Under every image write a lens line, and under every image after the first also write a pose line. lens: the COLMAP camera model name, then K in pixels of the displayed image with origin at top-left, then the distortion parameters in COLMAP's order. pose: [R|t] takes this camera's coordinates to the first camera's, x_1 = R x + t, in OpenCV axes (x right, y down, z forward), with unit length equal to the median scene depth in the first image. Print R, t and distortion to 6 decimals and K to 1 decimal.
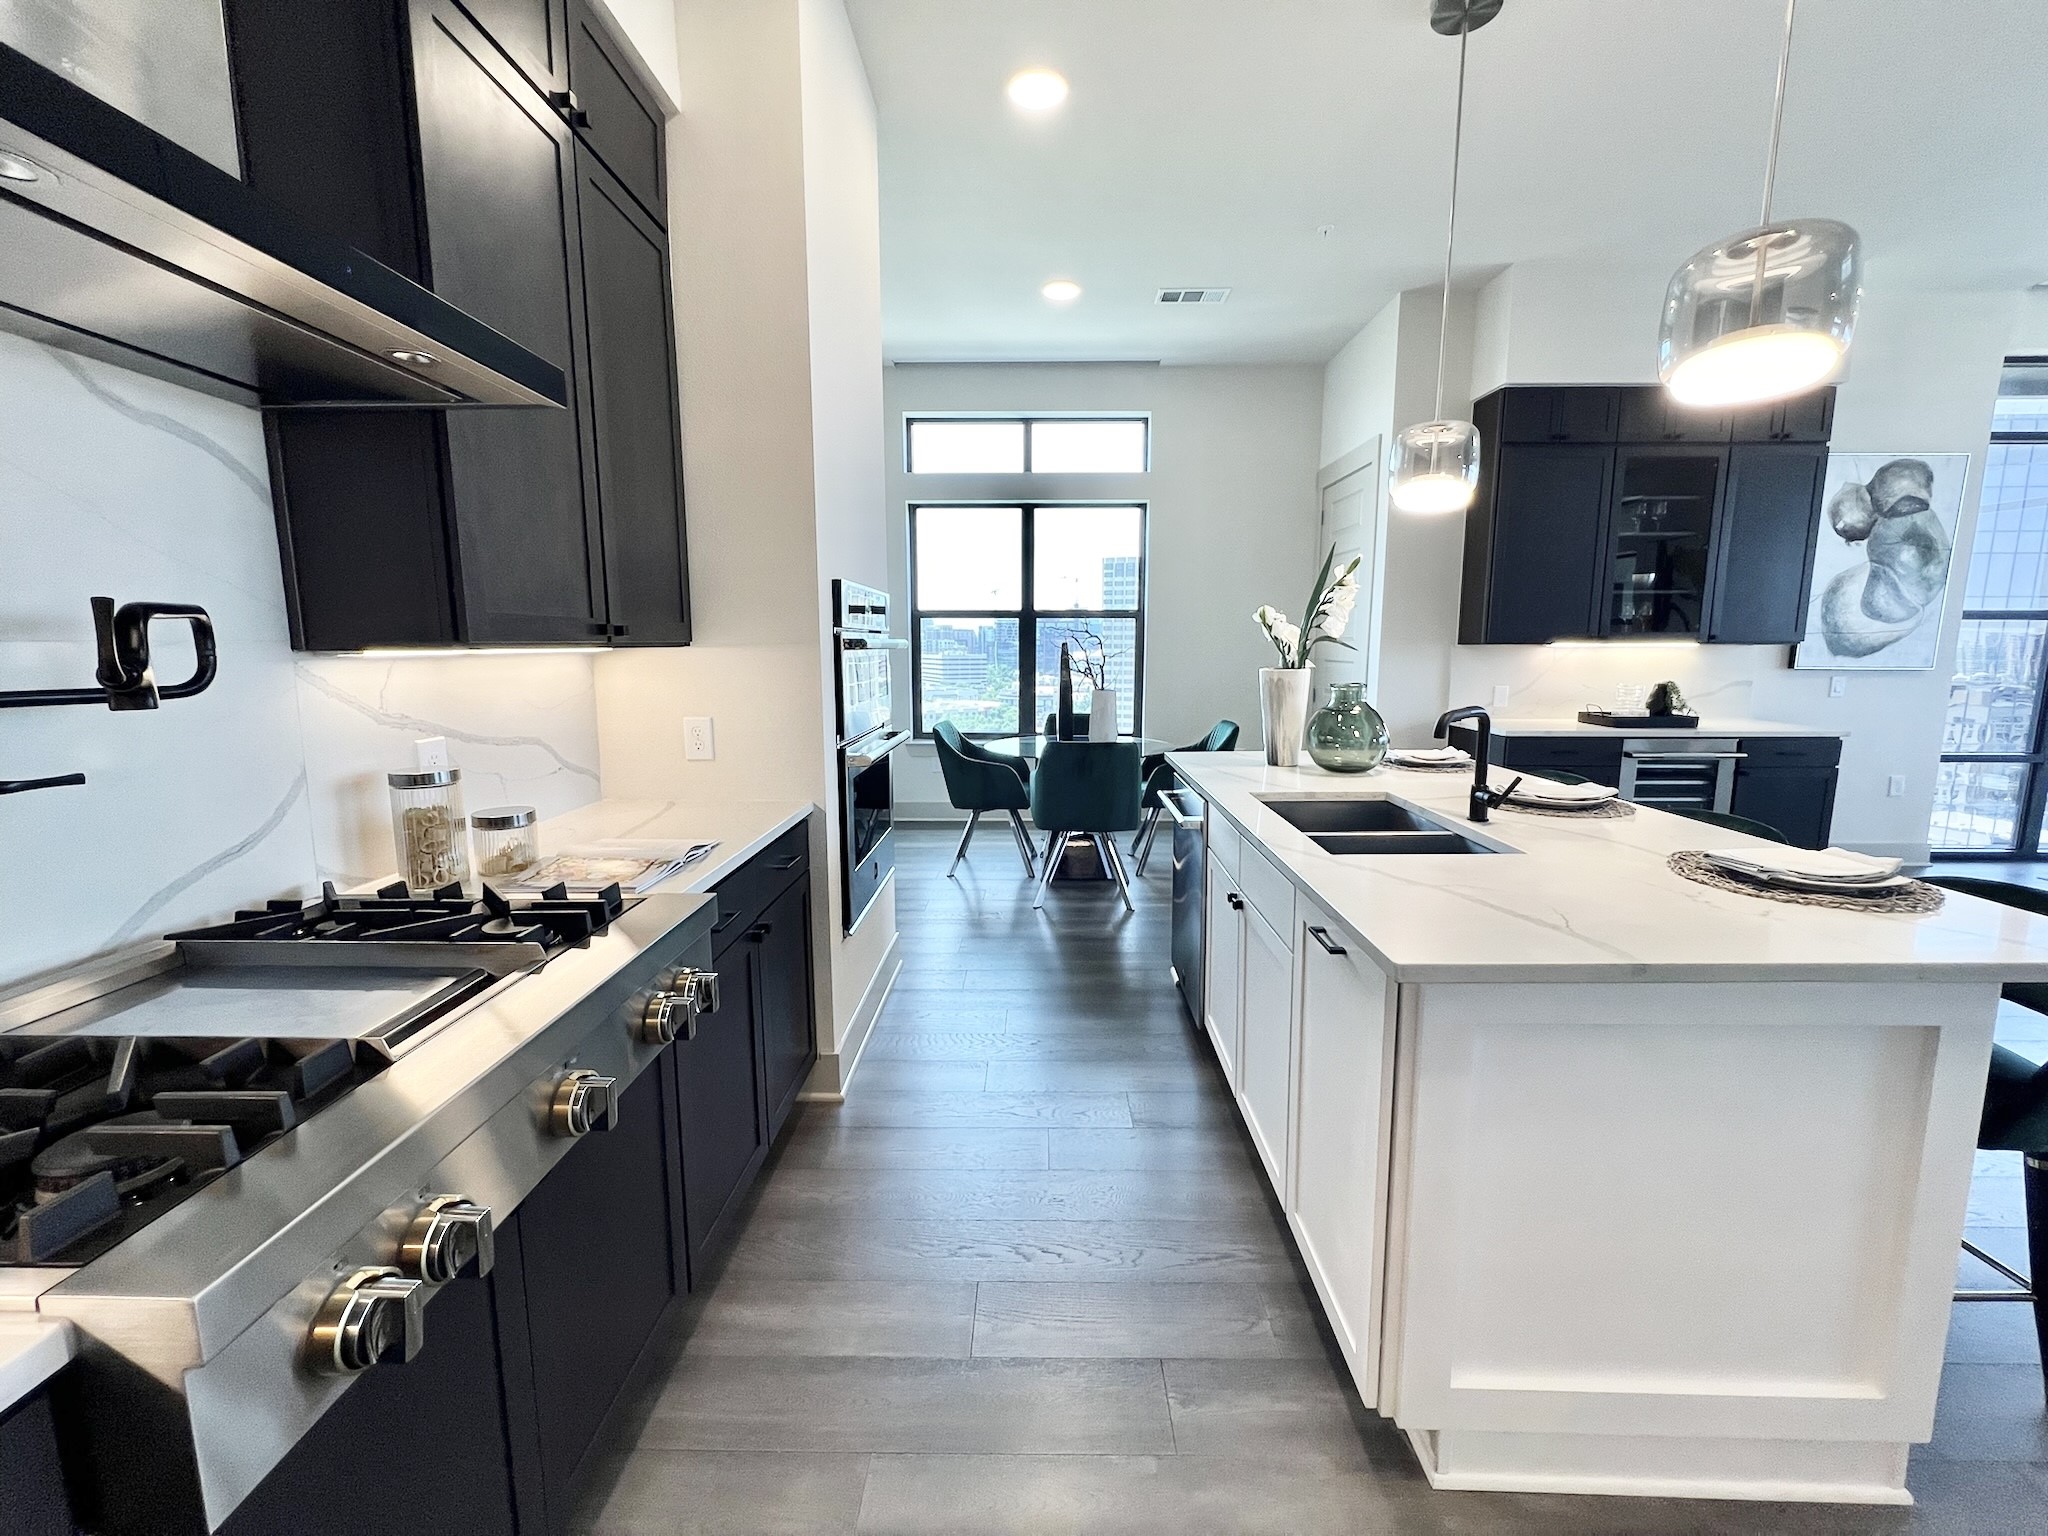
lens RADIAL K [[827.1, 0, 1024.0], [0, 827.1, 768.0], [0, 0, 1]] dist [0.000966, 0.000196]
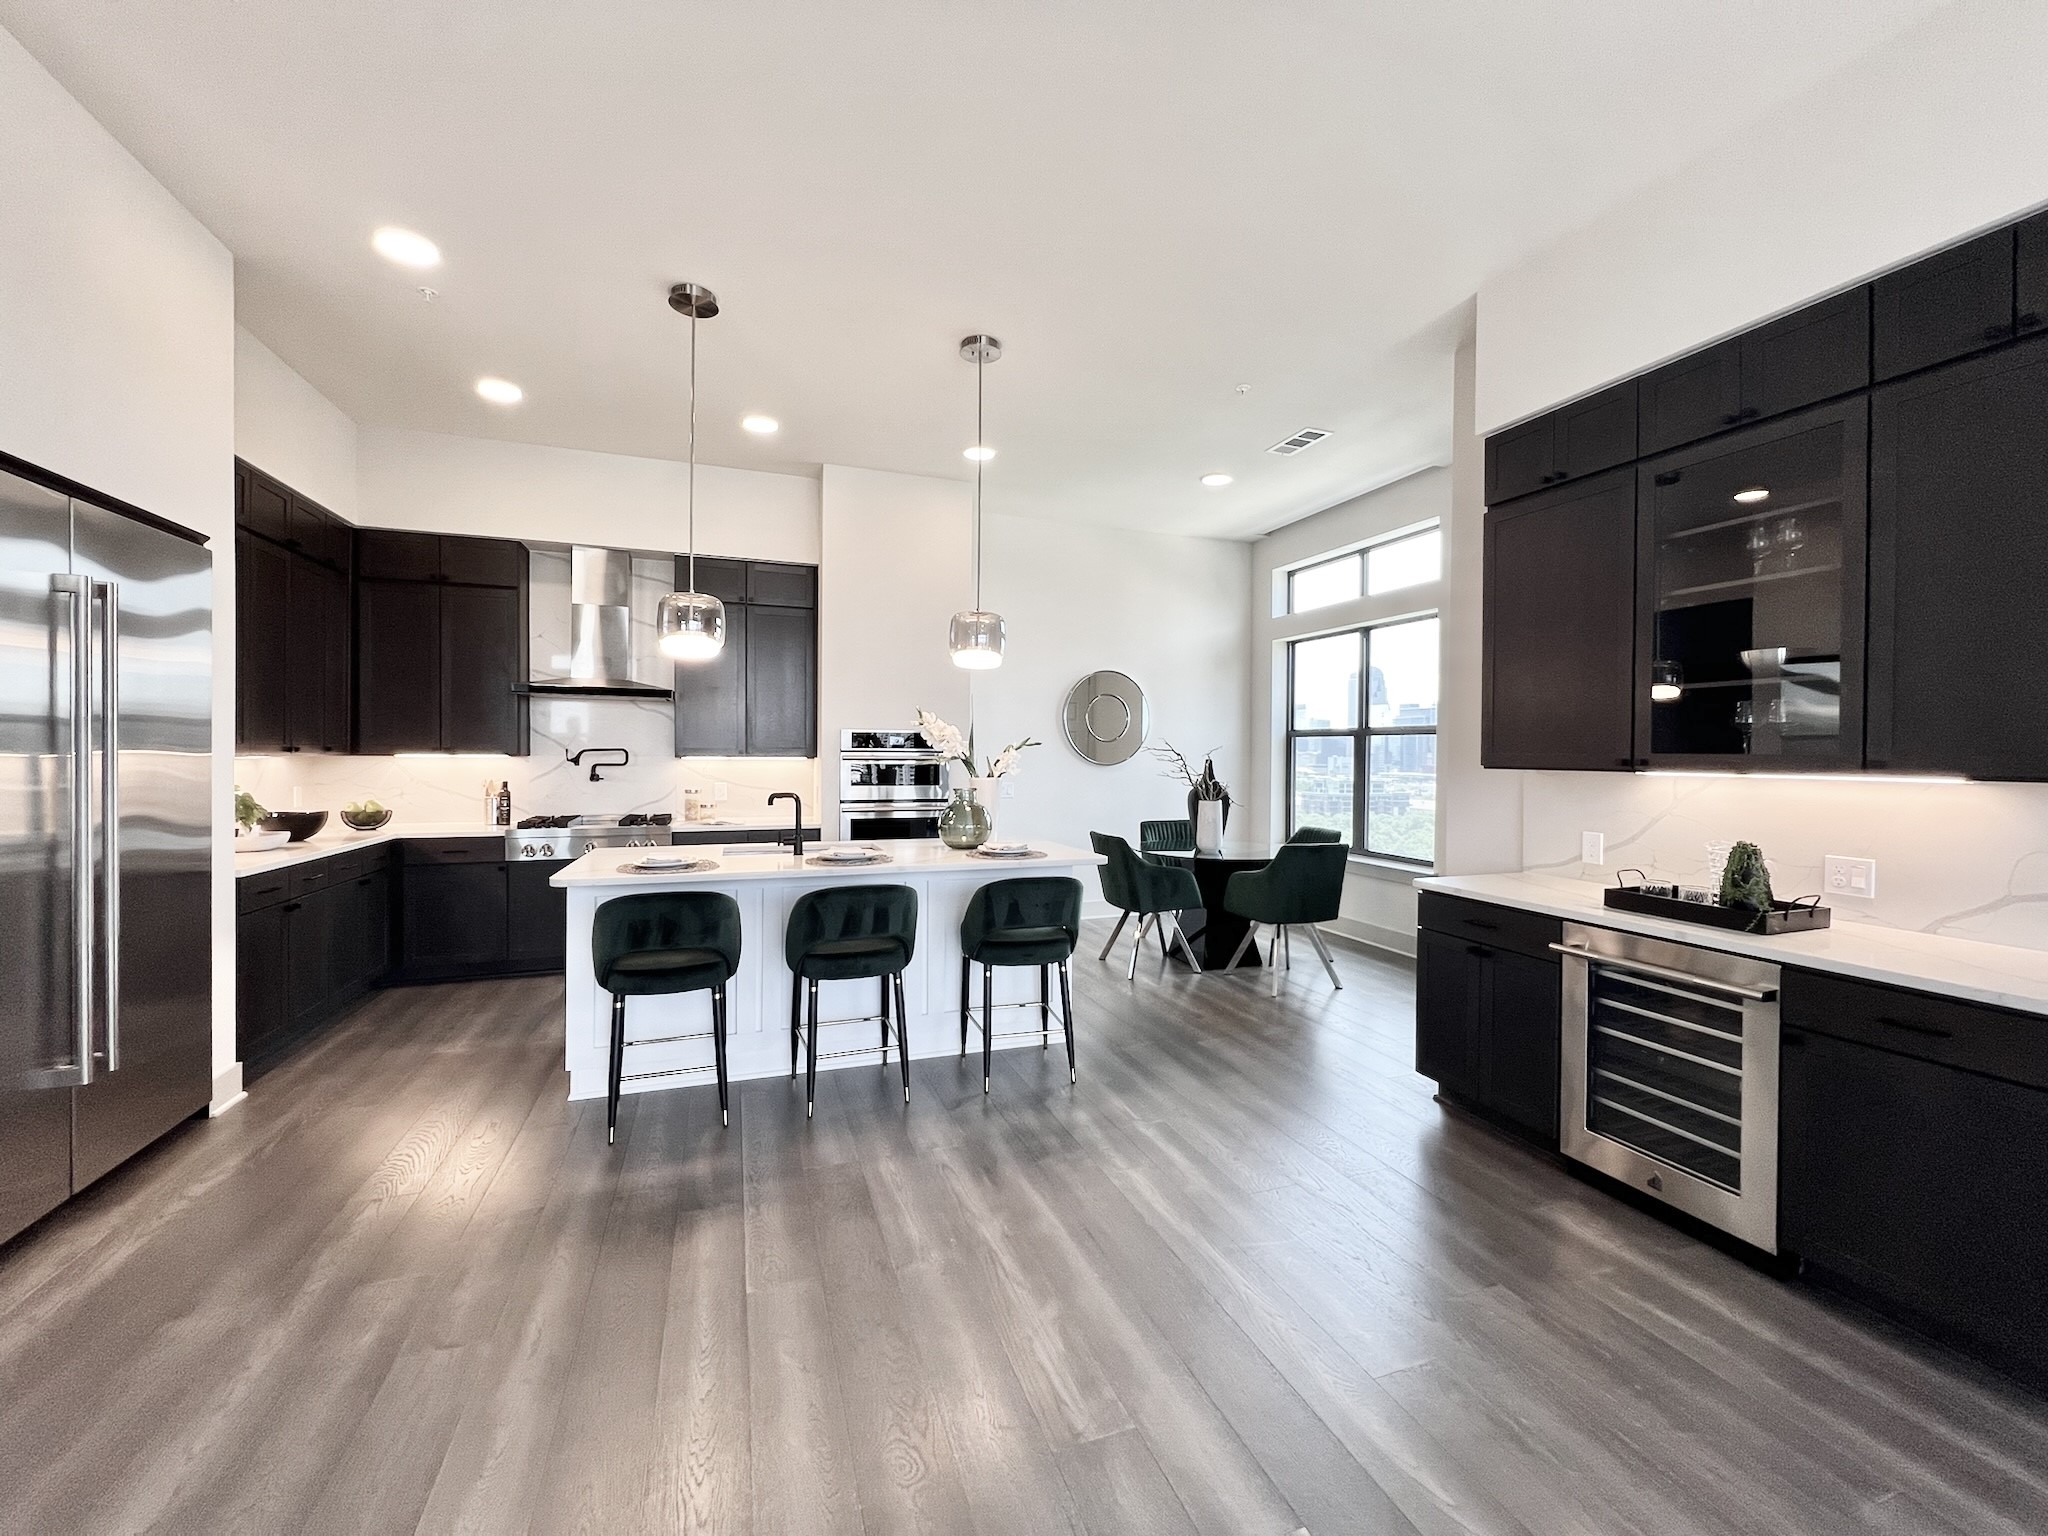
lens RADIAL K [[827.1, 0, 1024.0], [0, 827.1, 768.0], [0, 0, 1]] dist [0.000966, 0.000196]
pose [[0.347078, 0.021483, -0.937590, 0.841116], [-0.147023, 0.988623, -0.031773, -0.049959], [0.926240, 0.148875, 0.346287, 0.275676]]
